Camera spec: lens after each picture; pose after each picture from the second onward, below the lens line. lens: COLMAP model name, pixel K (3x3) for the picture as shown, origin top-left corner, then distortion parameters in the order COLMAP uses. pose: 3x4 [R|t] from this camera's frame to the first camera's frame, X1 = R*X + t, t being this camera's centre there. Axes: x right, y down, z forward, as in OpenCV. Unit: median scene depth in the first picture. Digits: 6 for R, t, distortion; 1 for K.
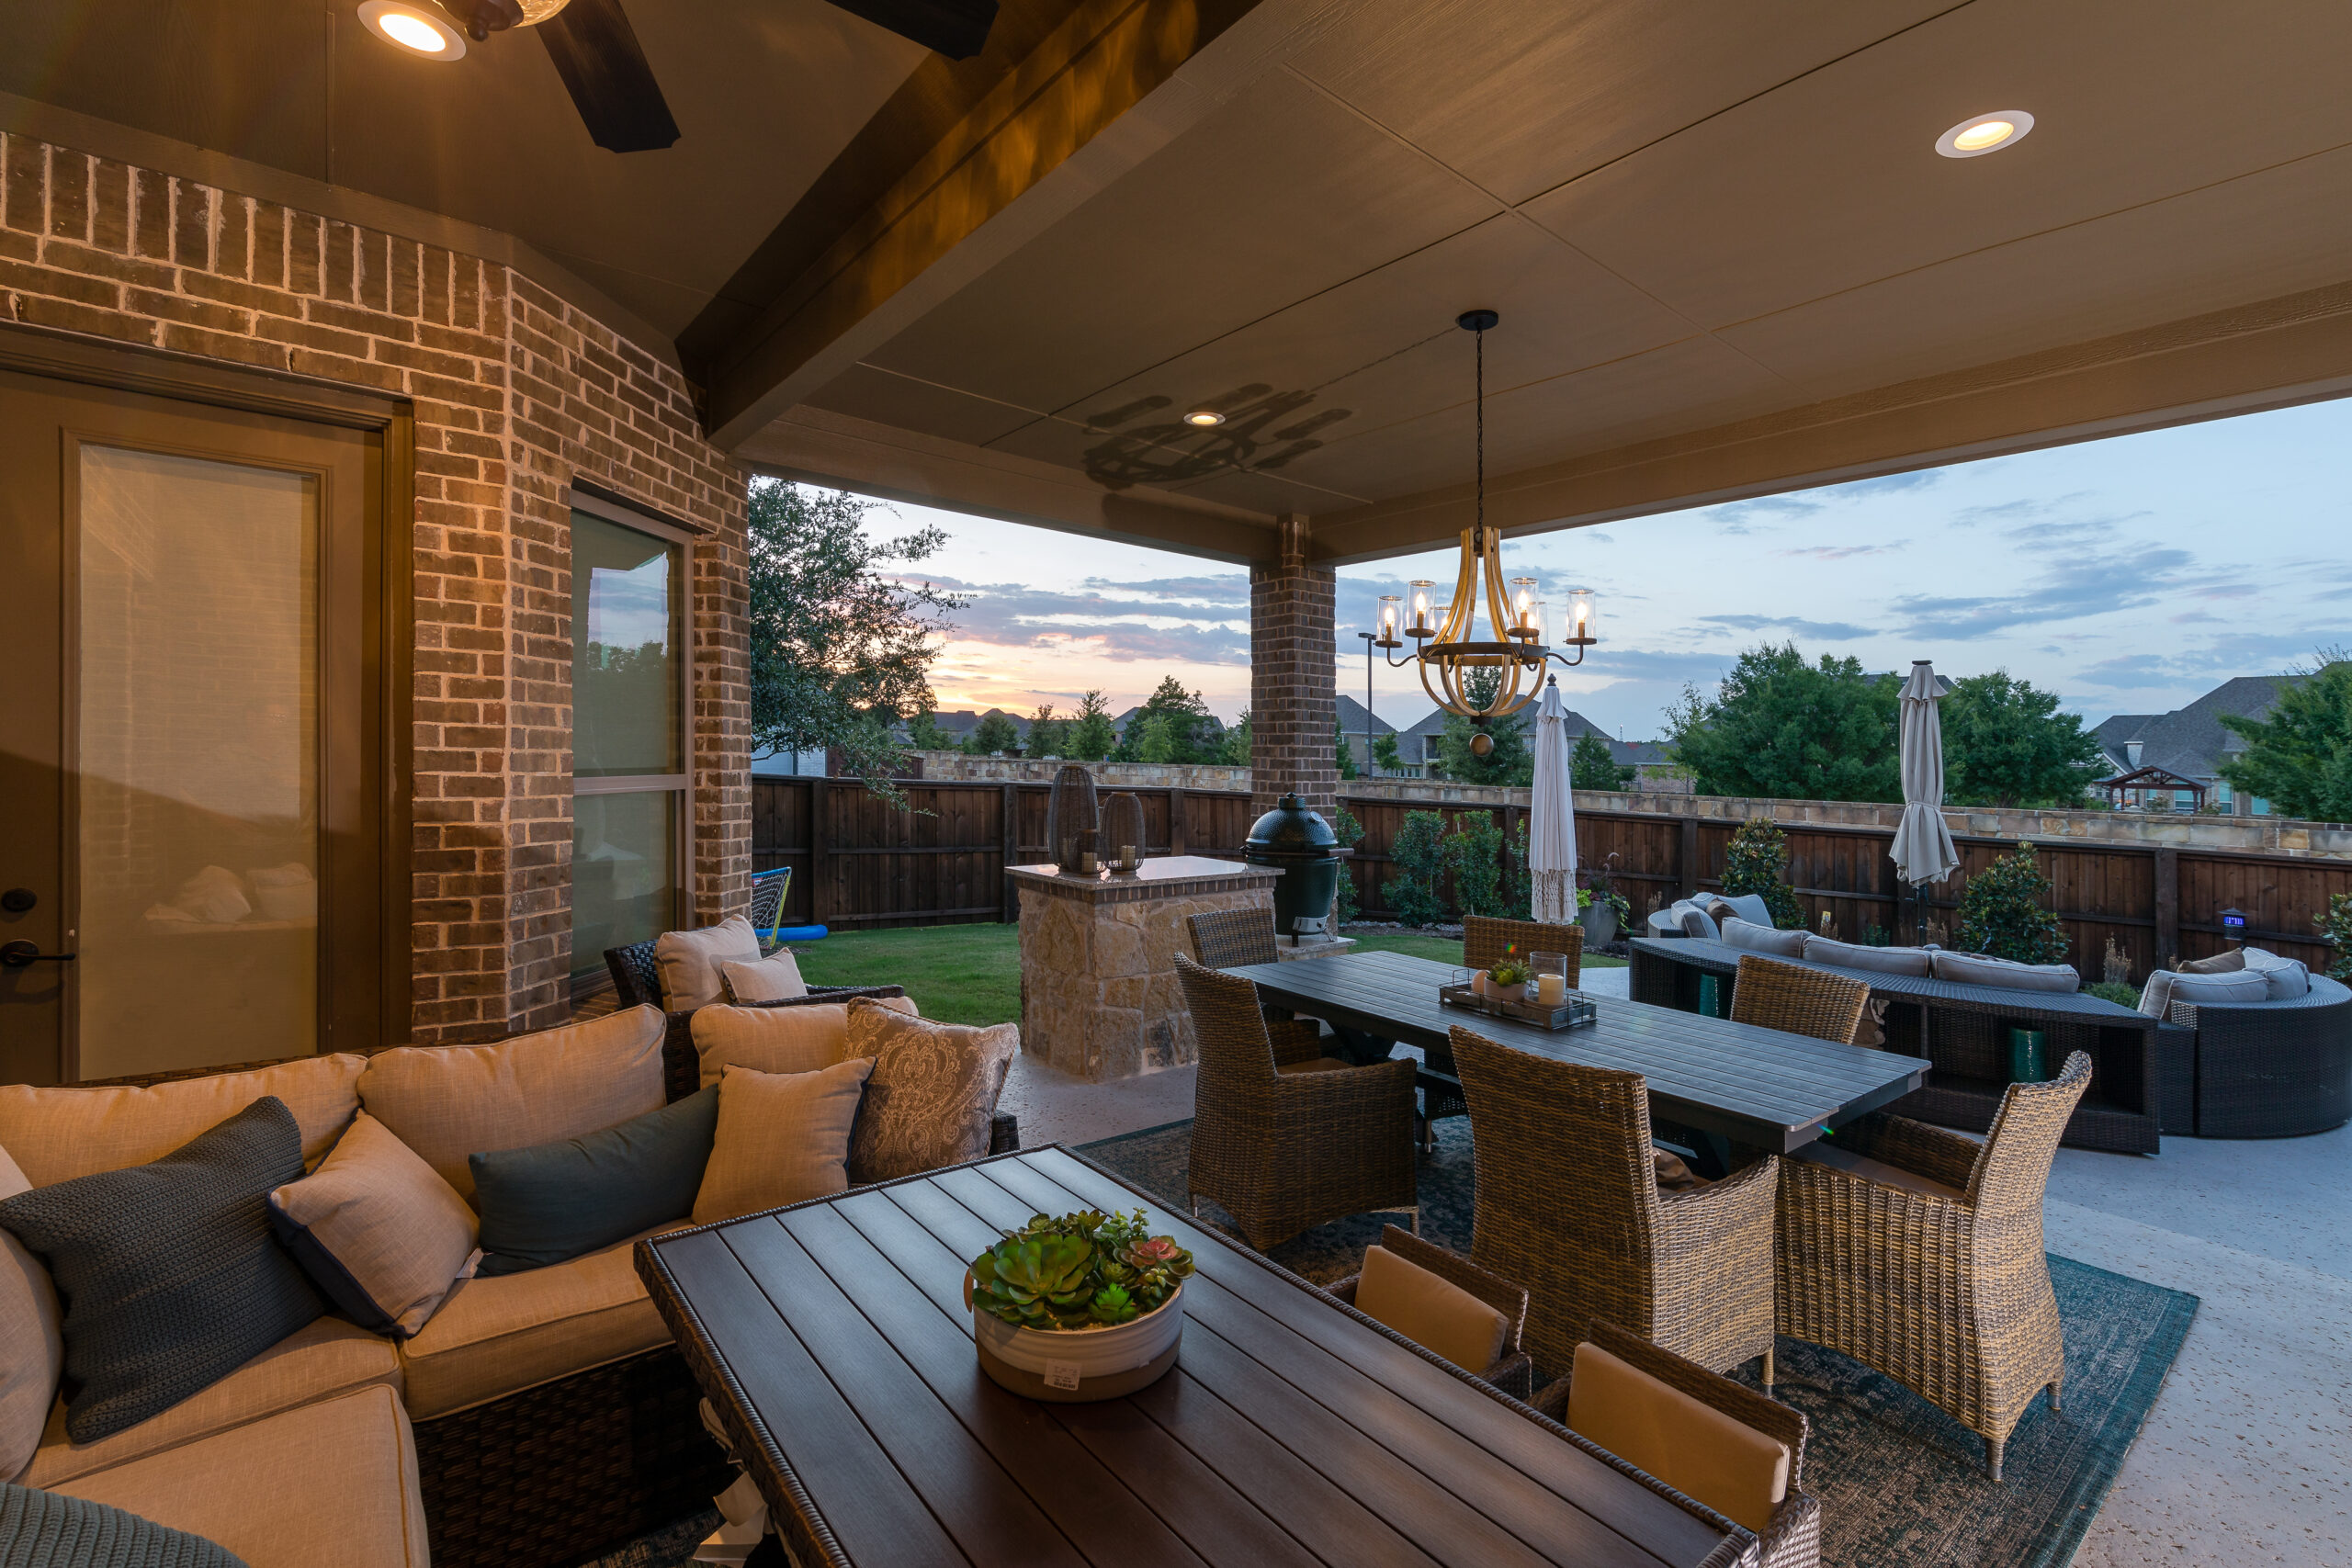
lens RADIAL K [[1037.5, 0, 1172.6], [0, 1037.5, 710.5], [0, 0, 1]] dist [0.000953, -0.000046]
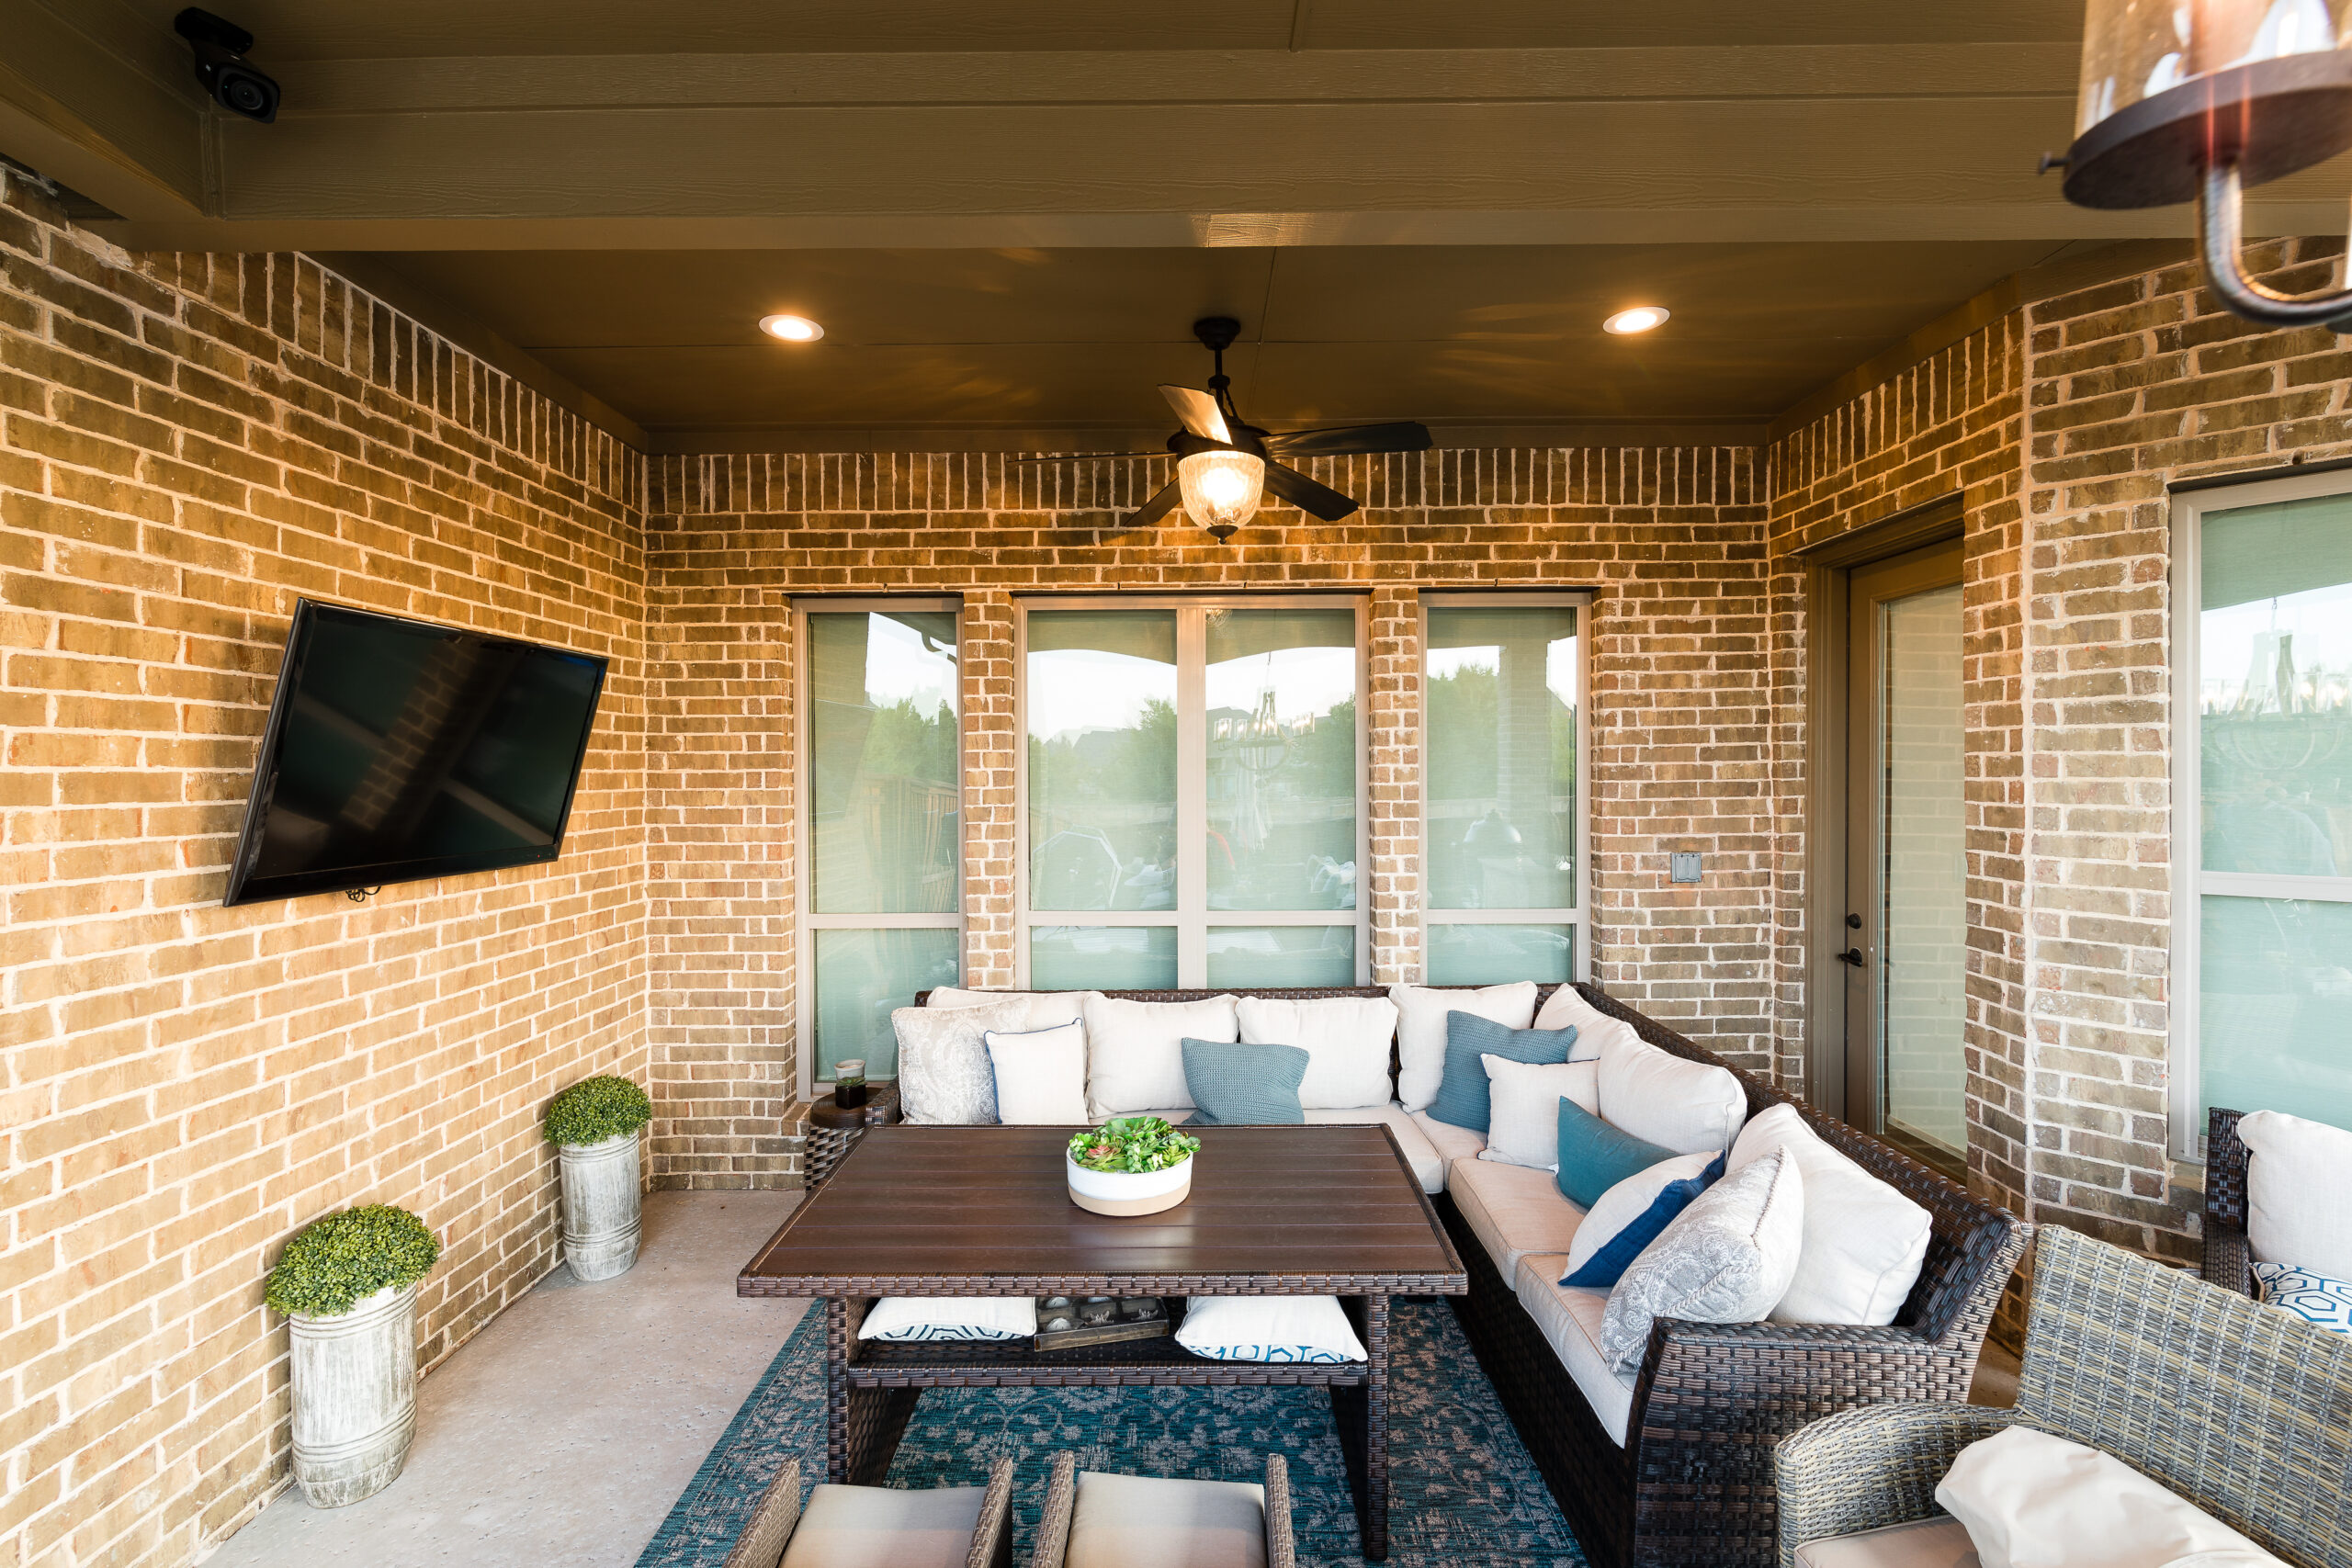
lens RADIAL K [[1025.8, 0, 1162.8], [0, 1025.8, 800.5], [0, 0, 1]] dist [0.001440, 0.000107]
pose [[-0.640250, -0.000775, -0.768167, 0.301654], [0.020406, 0.999629, -0.018016, 0.006400], [0.767896, -0.027210, -0.639997, 0.544280]]
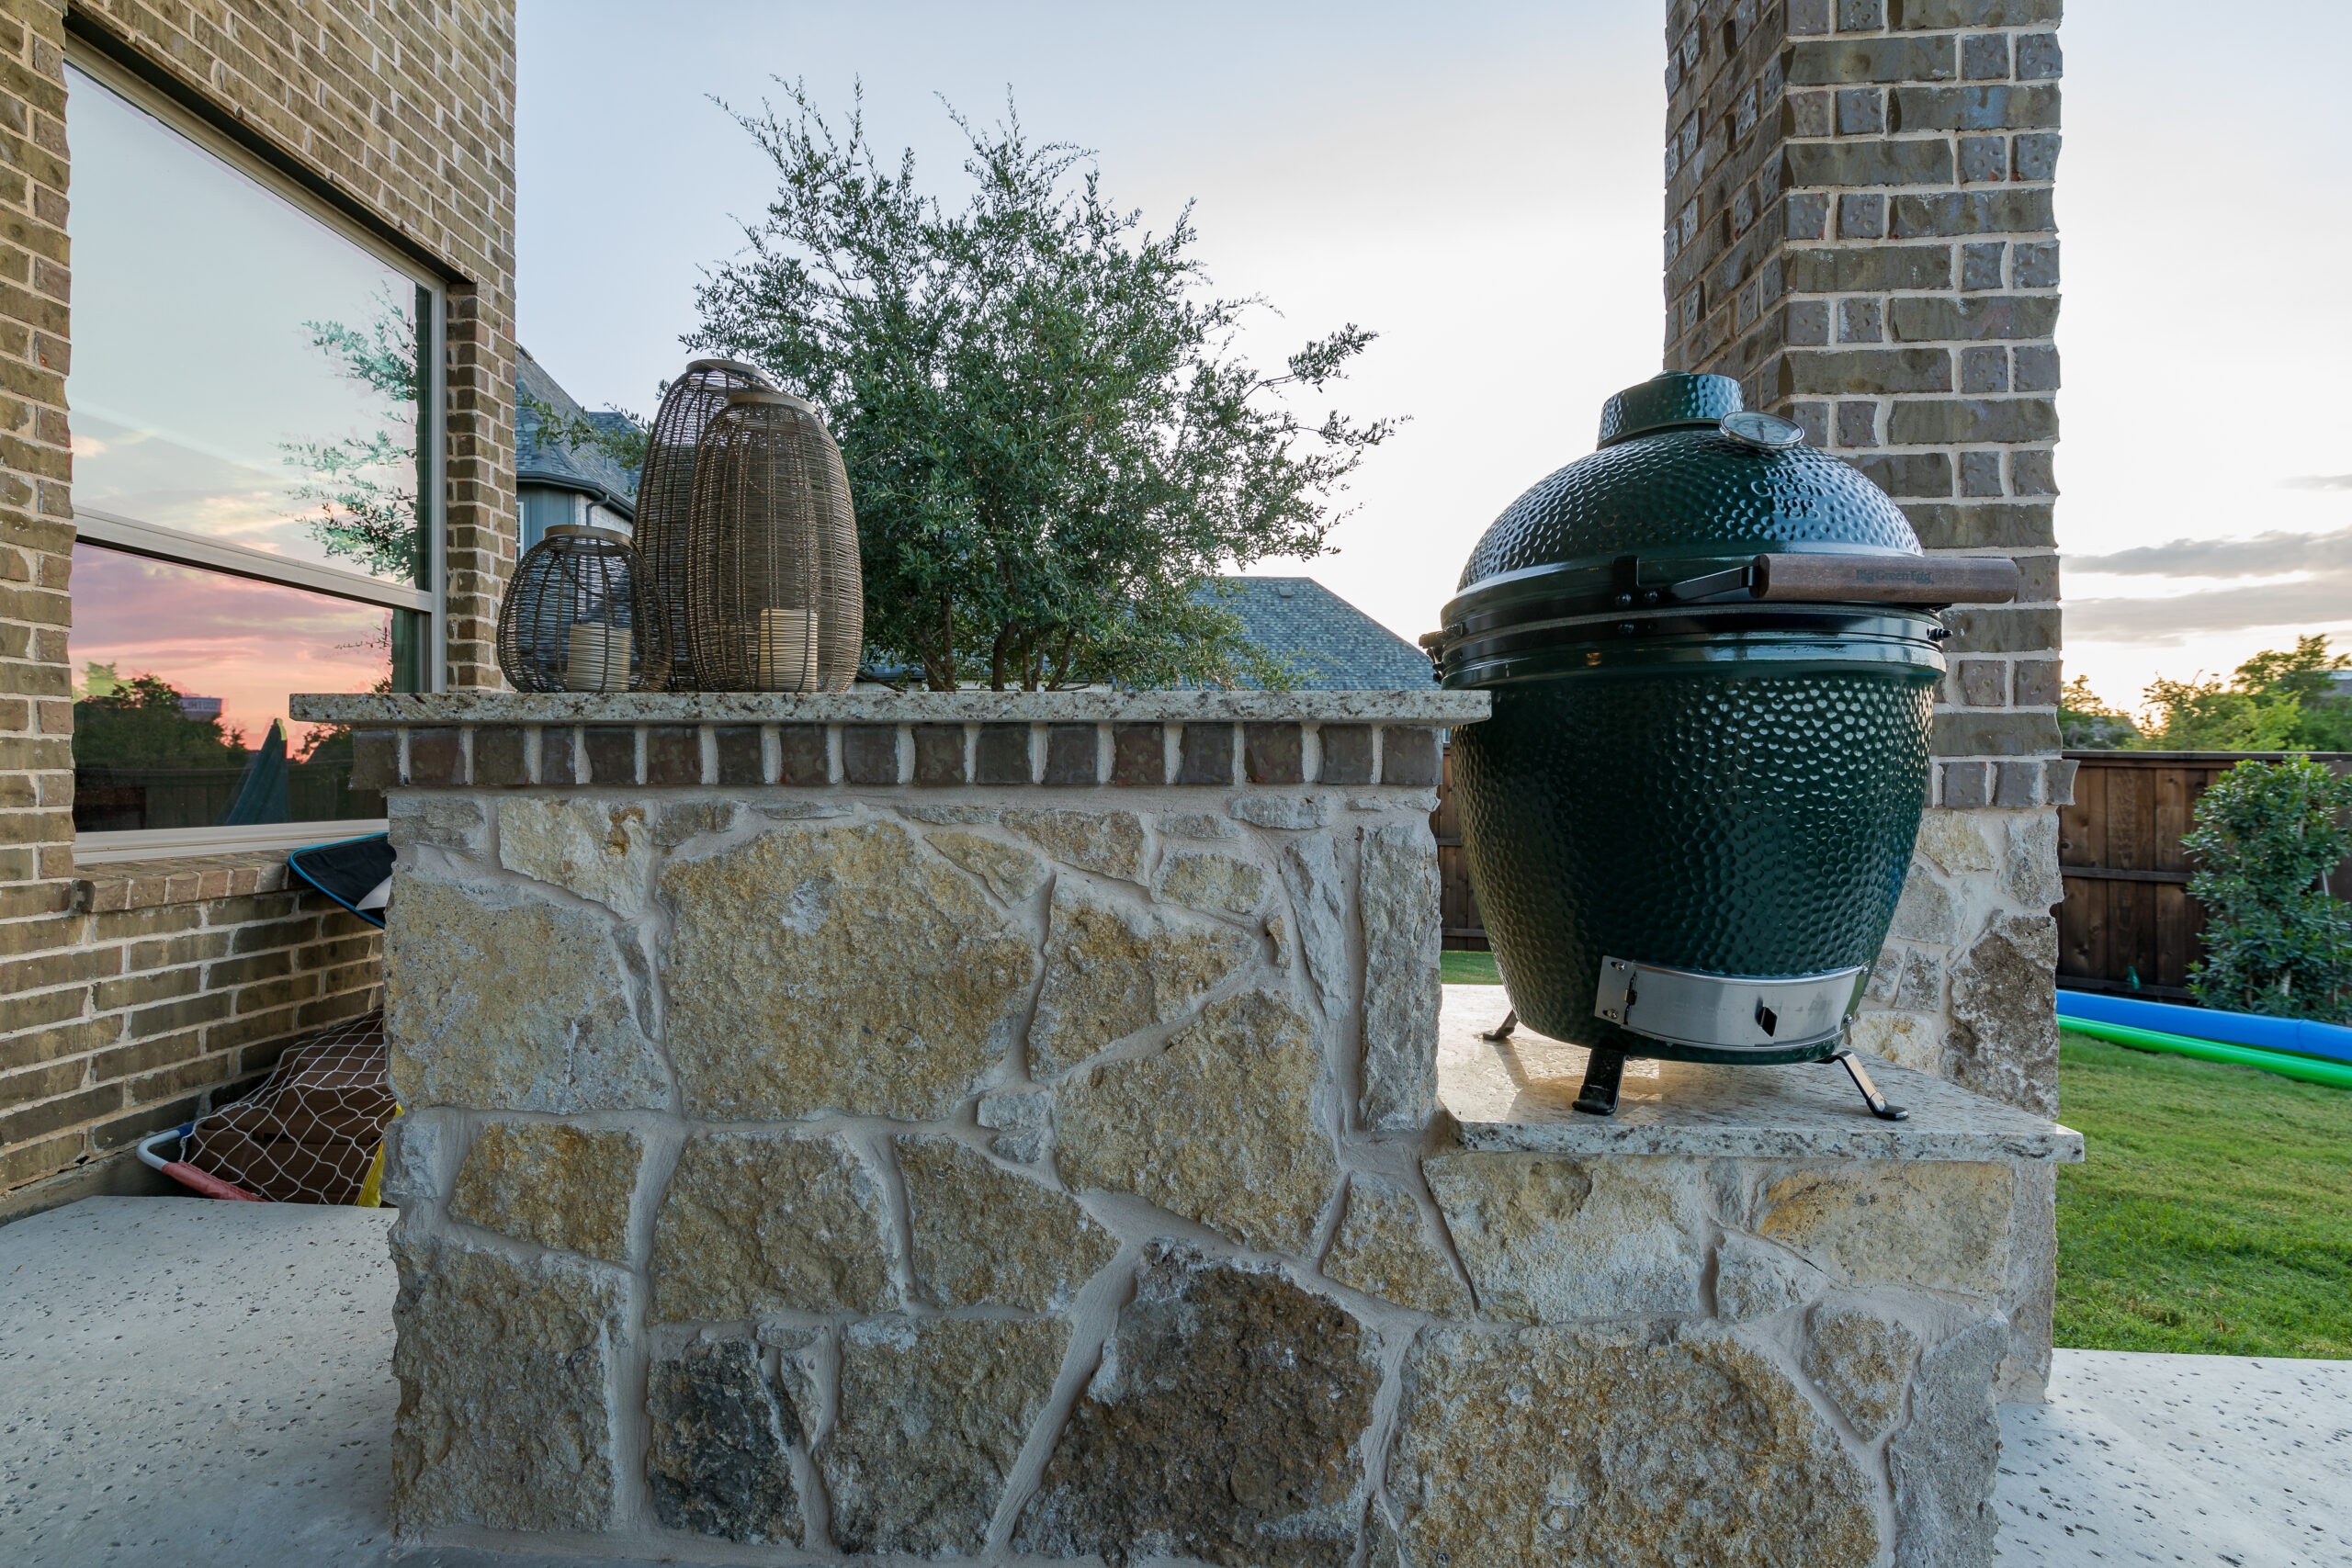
lens RADIAL K [[1030.5, 0, 1153.0], [0, 1030.5, 786.0], [0, 0, 1]] dist [0.000329, 0.000063]
pose [[0.749671, -0.013374, -0.661675, 0.182224], [0.040282, 0.998864, 0.025451, 0.157193], [0.660583, -0.045734, 0.749358, 0.792898]]
